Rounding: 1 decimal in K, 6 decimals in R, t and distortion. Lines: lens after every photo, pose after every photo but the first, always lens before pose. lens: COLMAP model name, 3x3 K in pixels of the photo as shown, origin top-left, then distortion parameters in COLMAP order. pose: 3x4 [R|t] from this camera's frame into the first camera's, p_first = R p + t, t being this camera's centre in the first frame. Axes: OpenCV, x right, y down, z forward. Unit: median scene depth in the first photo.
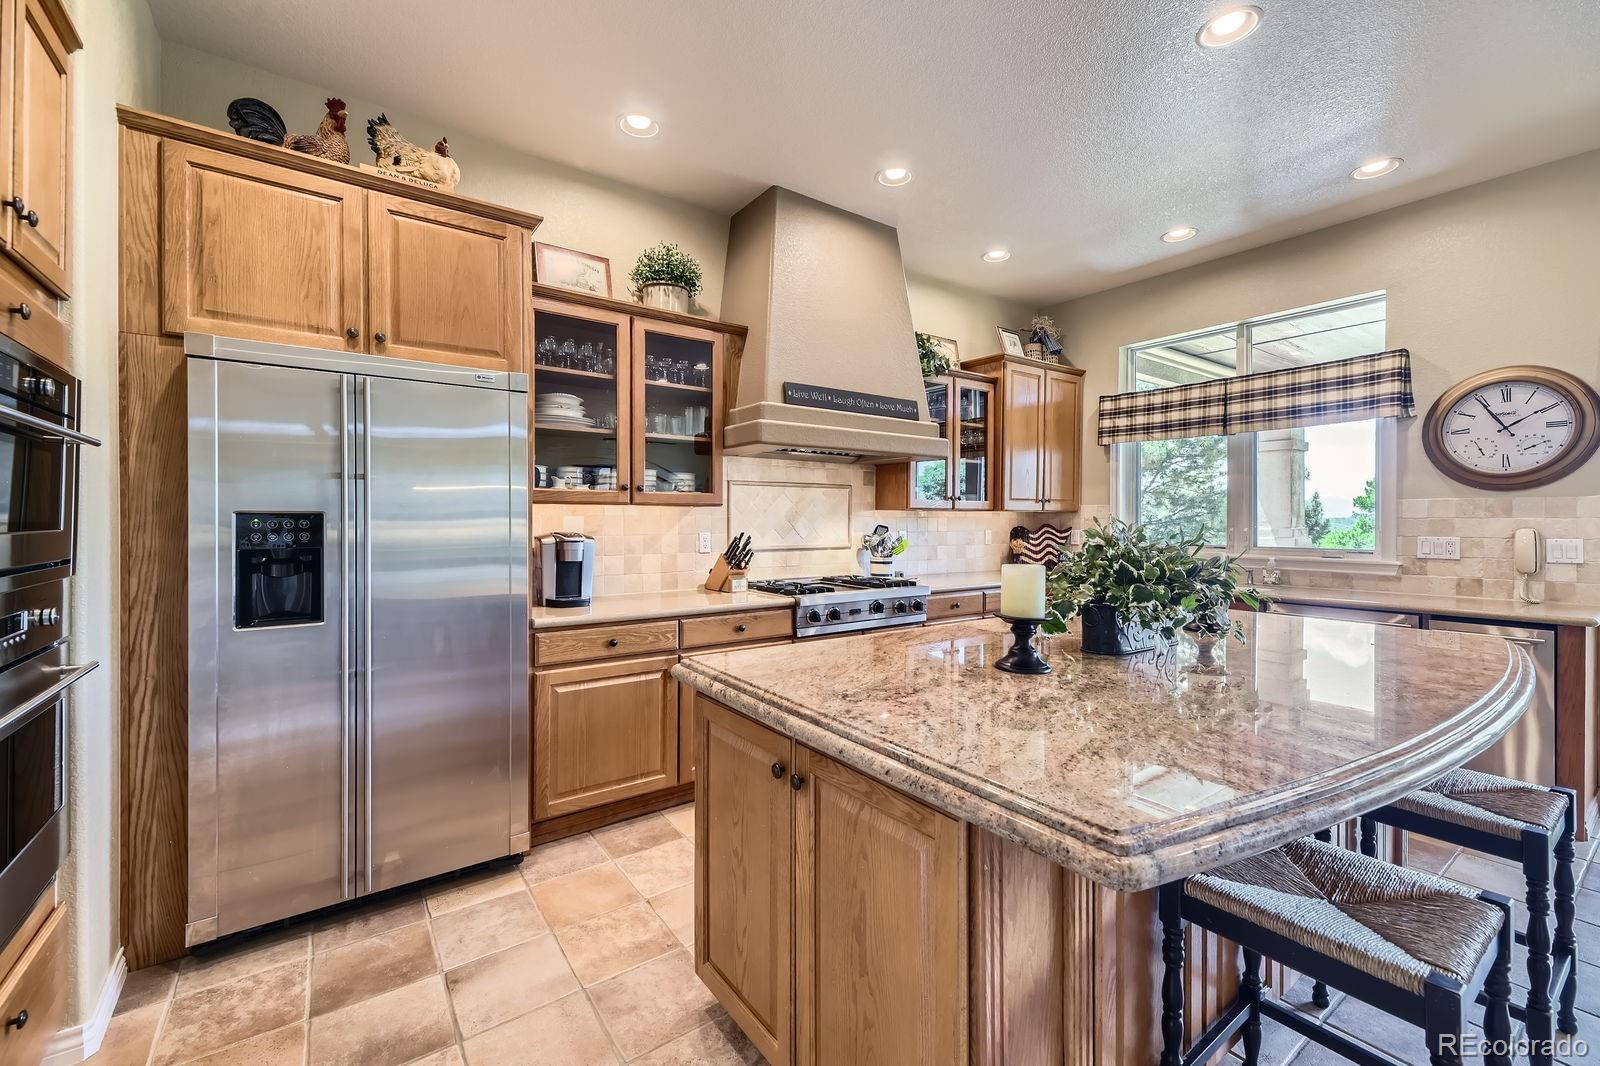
lens RADIAL K [[647.9, 0, 797.4], [0, 647.9, 525.2], [0, 0, 1]] dist [0.015201, -0.003802]
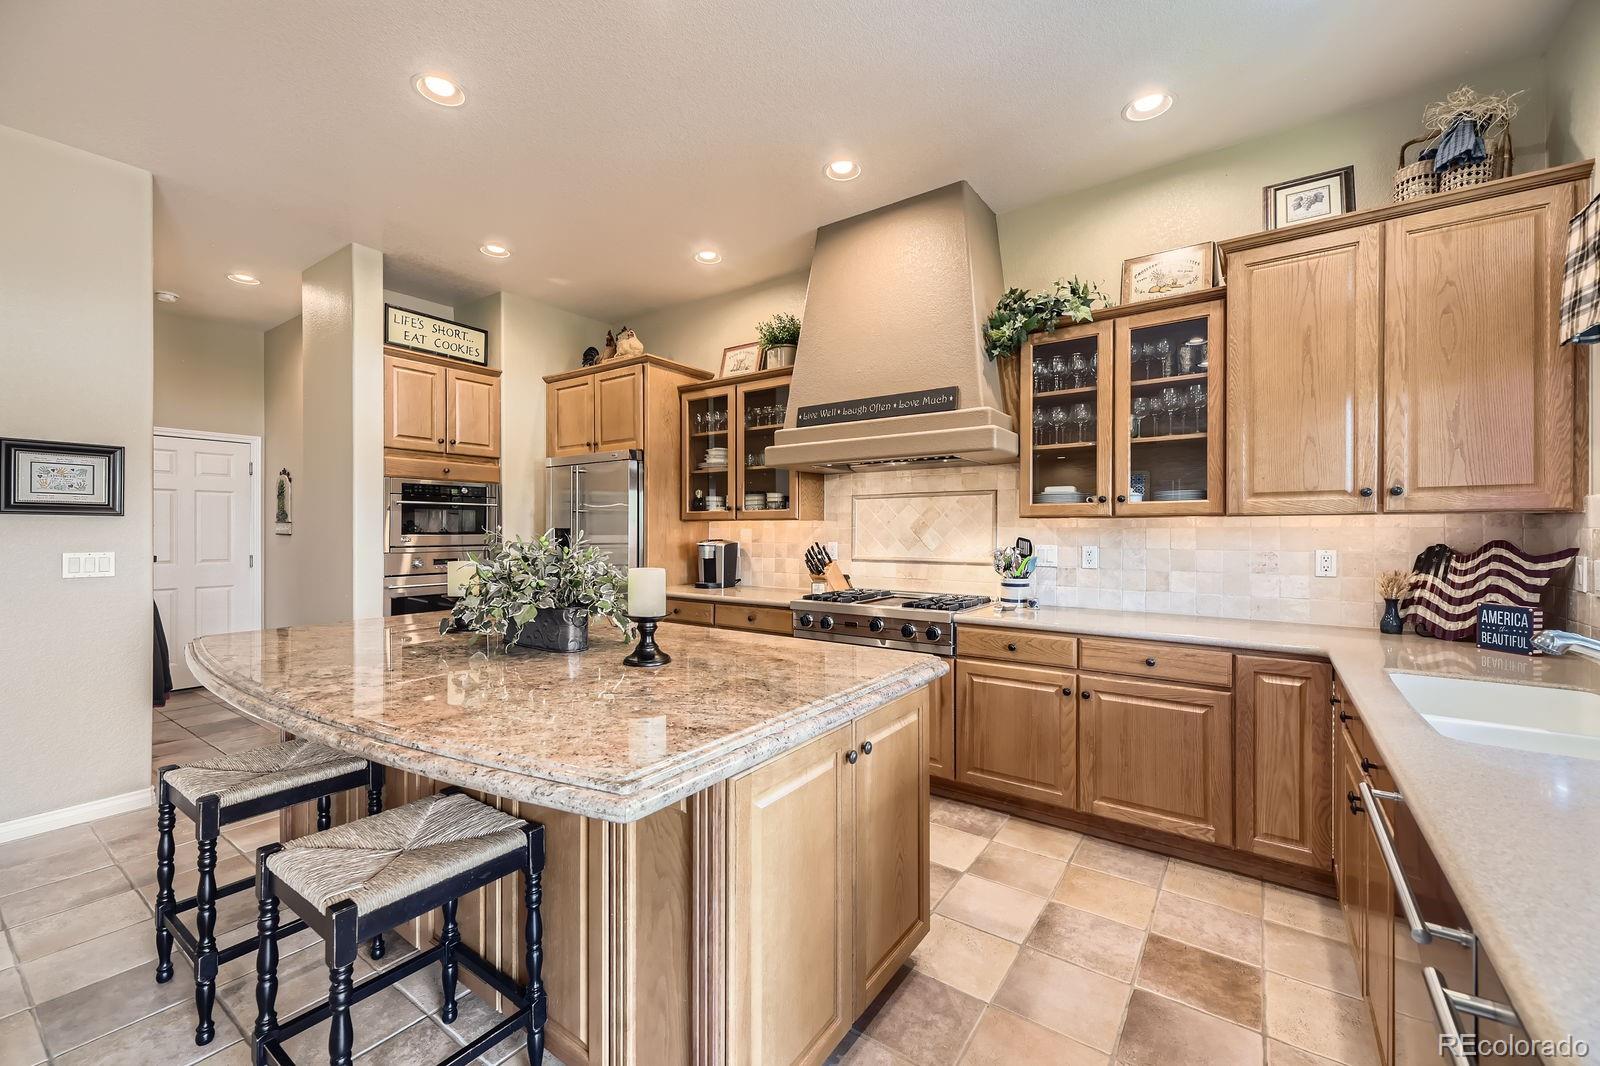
lens RADIAL K [[647.9, 0, 791.1], [0, 647.9, 537.9], [0, 0, 1]] dist [0.015201, -0.003802]
pose [[0.318970, 0.009458, -0.947718, 0.996037], [-0.008969, 0.999936, 0.006960, -0.003842], [0.947722, 0.006280, 0.319034, 0.602902]]
